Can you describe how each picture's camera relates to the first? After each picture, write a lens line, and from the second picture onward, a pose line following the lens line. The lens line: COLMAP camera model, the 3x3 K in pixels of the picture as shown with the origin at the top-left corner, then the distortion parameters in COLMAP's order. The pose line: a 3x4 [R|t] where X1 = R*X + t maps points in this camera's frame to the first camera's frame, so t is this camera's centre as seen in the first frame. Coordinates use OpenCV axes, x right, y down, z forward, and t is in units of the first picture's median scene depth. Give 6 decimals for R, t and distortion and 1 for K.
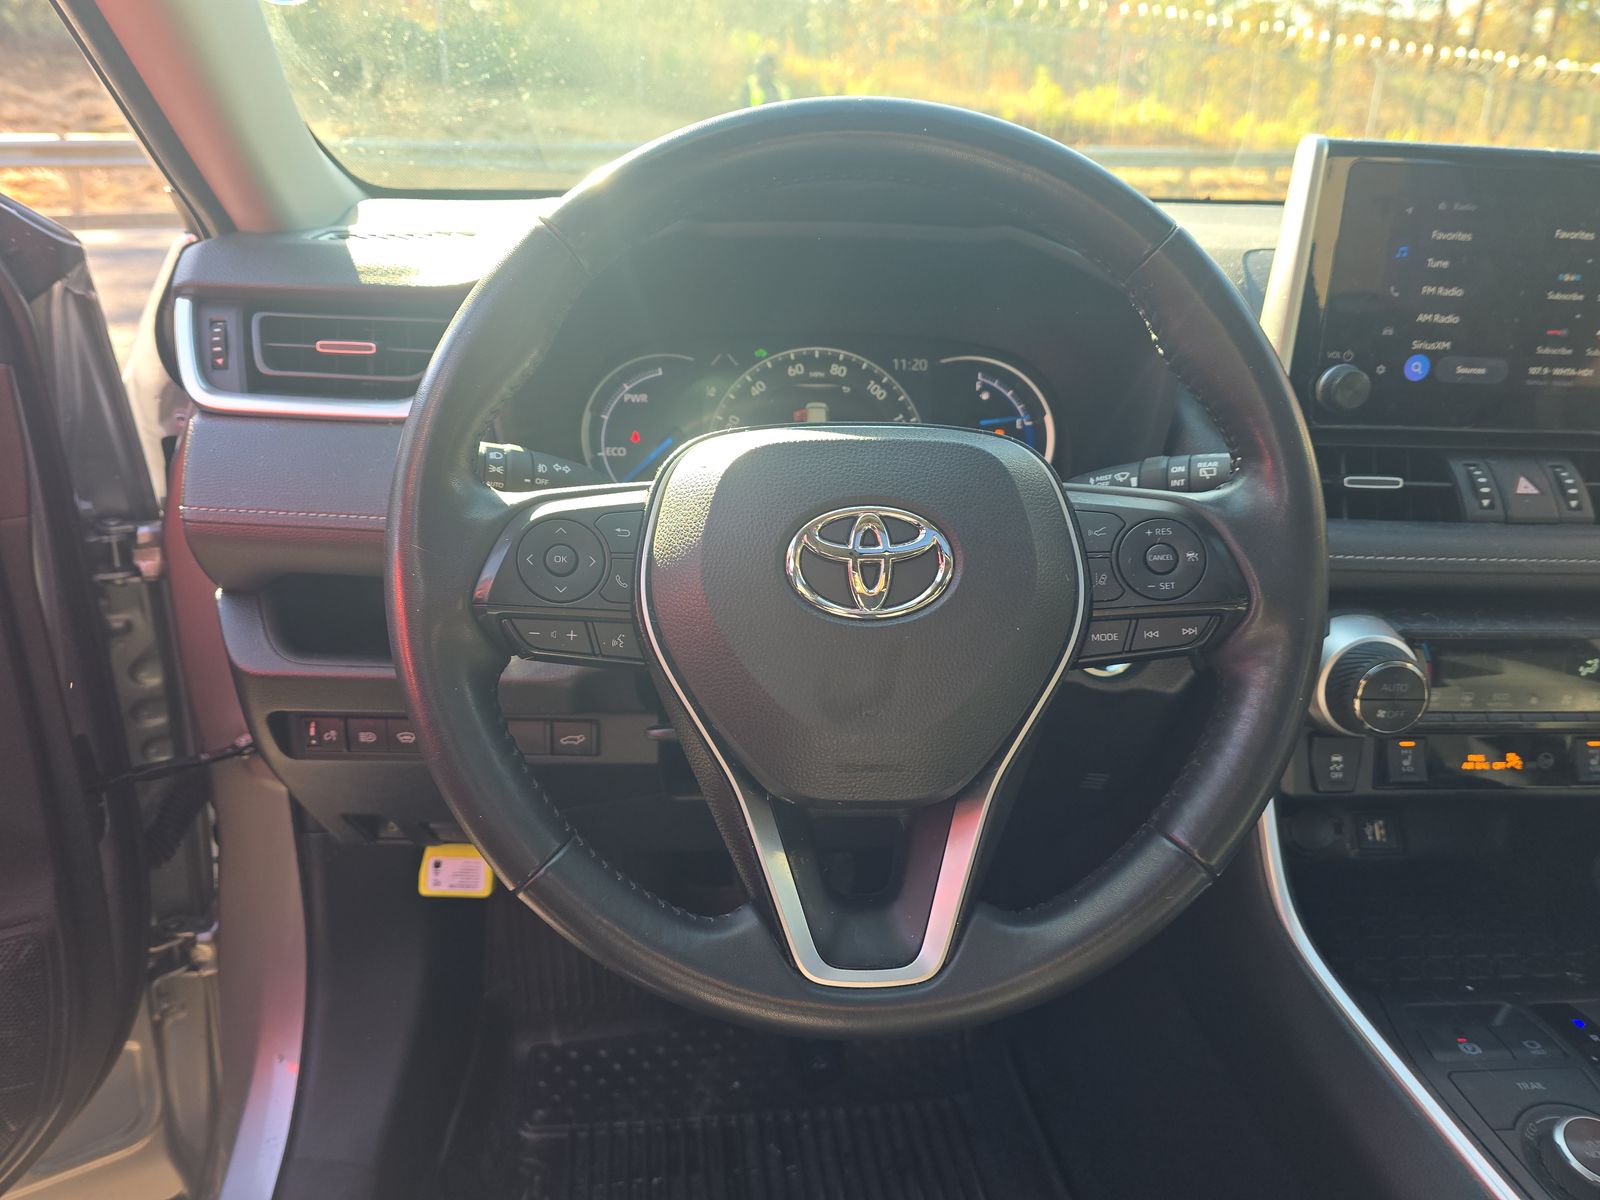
lens RADIAL K [[1065.2, 0, 800.0], [0, 1065.2, 600.0], [0, 0, 1]] dist [0.067003, -0.076249]
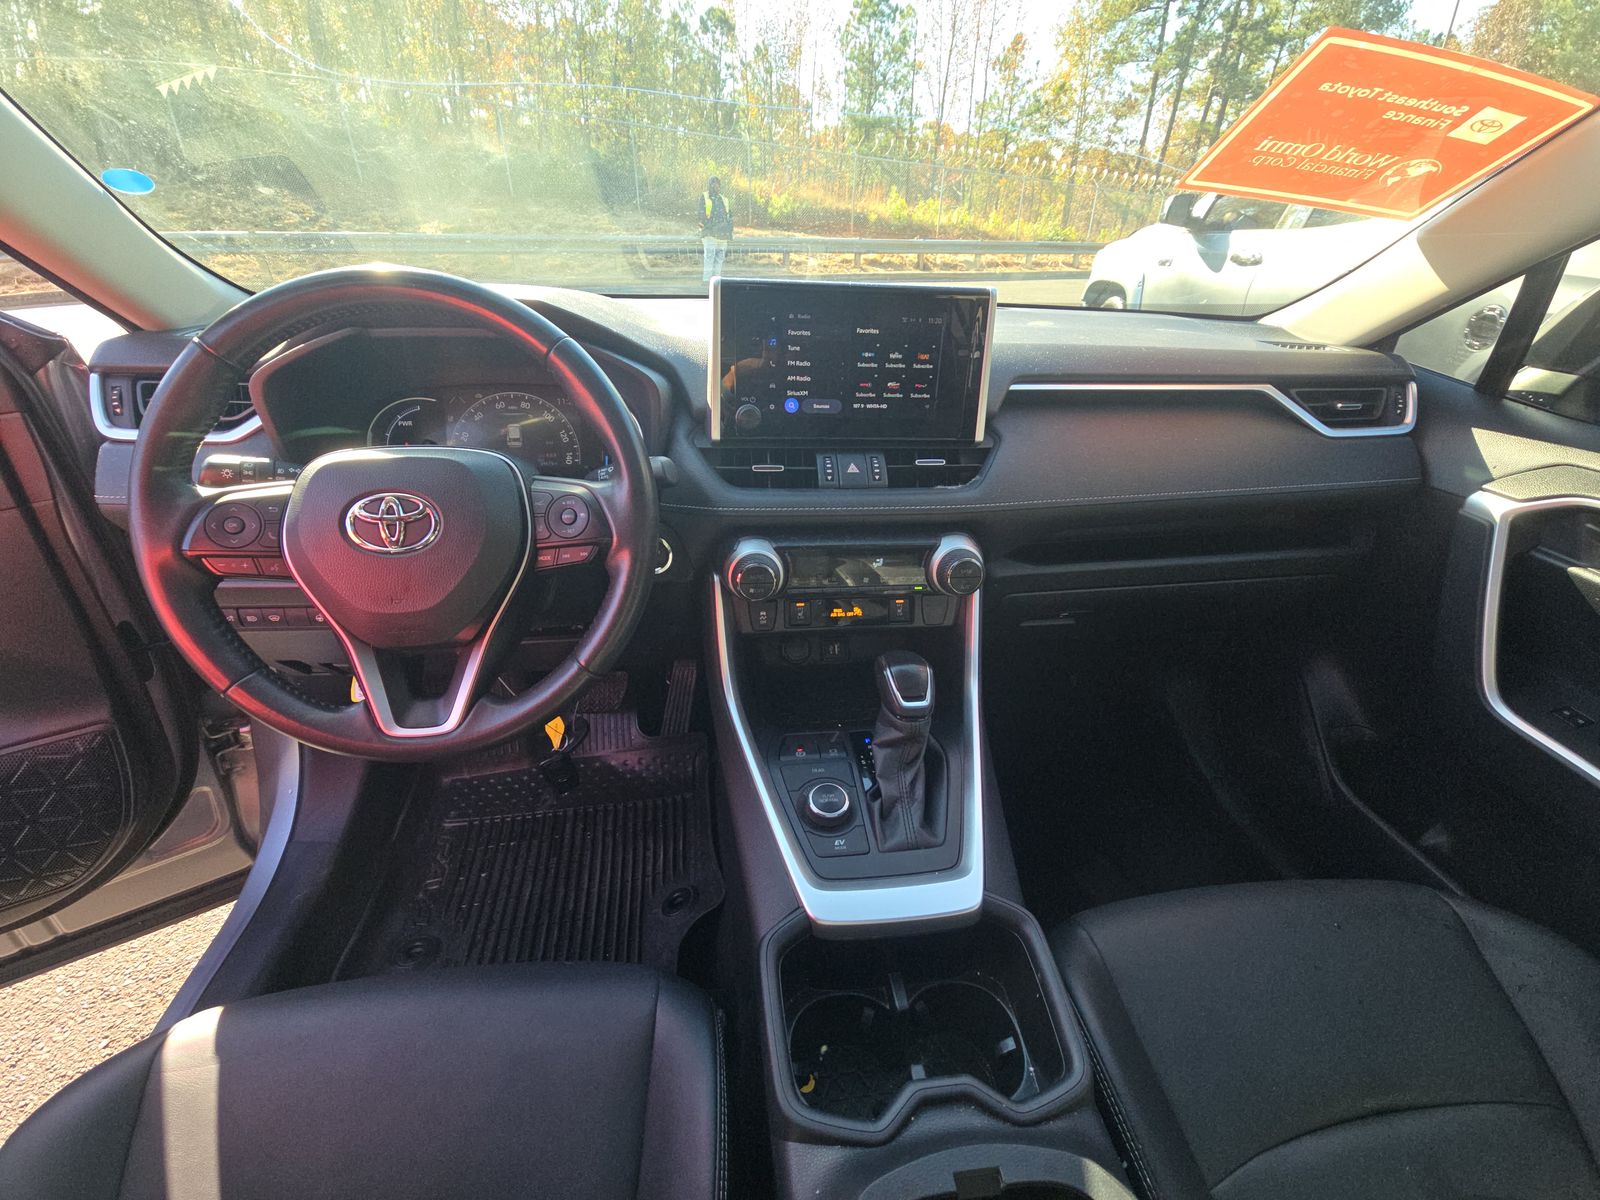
lens RADIAL K [[635.9, 0, 800.0], [0, 635.9, 600.0], [0, 0, 1]] dist [0.003342, -0.000193]
pose [[0.998063, -0.031198, 0.053825, 0.495641], [0.024515, 0.992393, 0.120647, -0.012316], [-0.057179, -0.119094, 0.991235, -0.128952]]
